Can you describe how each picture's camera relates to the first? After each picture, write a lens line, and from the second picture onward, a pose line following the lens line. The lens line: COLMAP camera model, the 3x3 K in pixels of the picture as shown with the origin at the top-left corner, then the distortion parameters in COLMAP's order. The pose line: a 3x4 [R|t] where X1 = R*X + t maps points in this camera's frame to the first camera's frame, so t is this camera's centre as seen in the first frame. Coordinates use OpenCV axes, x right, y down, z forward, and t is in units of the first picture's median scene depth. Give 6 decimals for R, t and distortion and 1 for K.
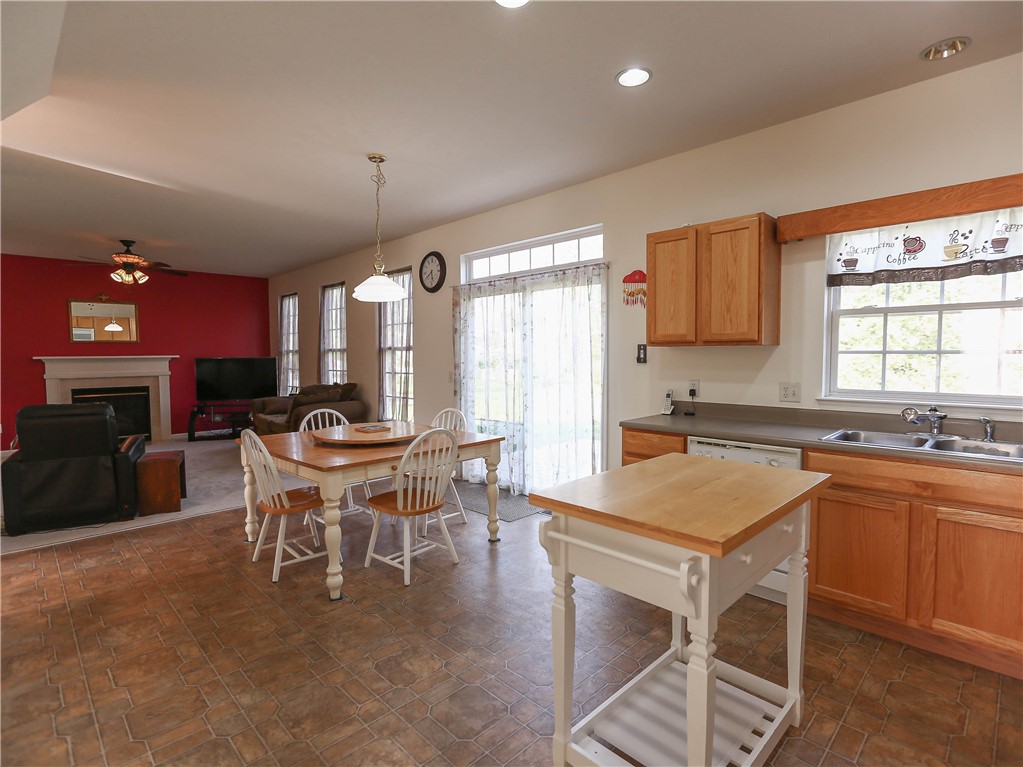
lens RADIAL K [[515.9, 0, 508.8], [0, 515.9, 385.2], [0, 0, 1]] dist [-0.001622, -0.000027]
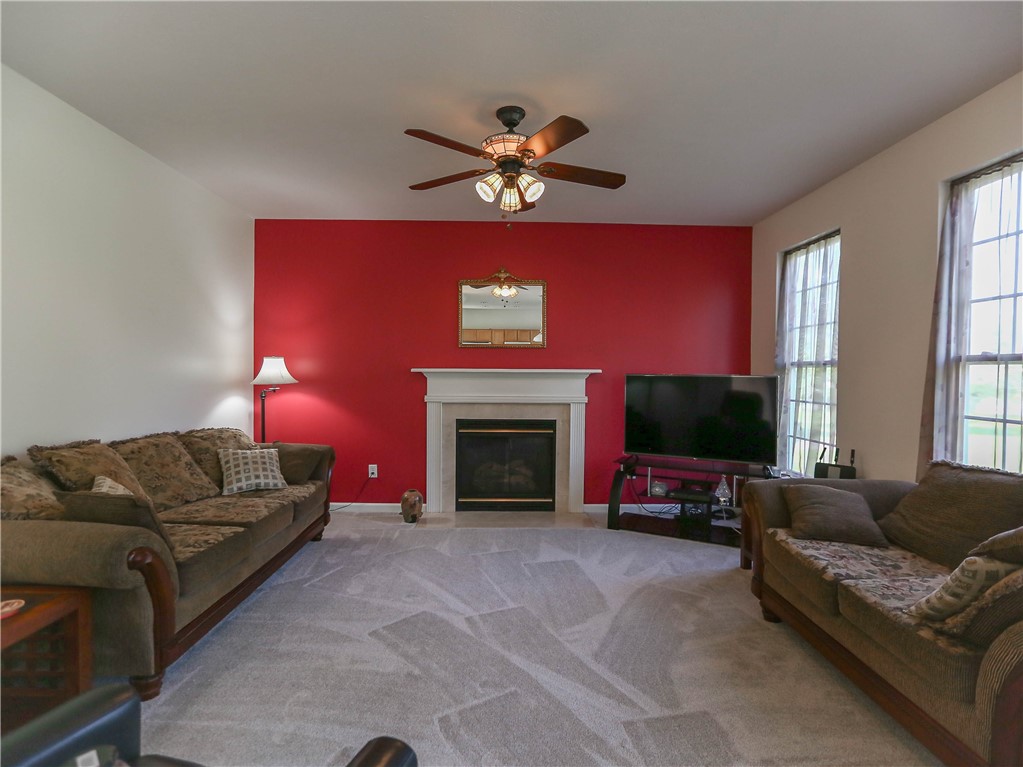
lens RADIAL K [[515.9, 0, 509.4], [0, 515.9, 385.2], [0, 0, 1]] dist [-0.001622, -0.000027]
pose [[0.726765, 0.033071, -0.686089, -0.327778], [-0.053233, 0.998548, -0.008257, -0.030191], [0.684820, 0.042523, 0.727470, 0.525320]]
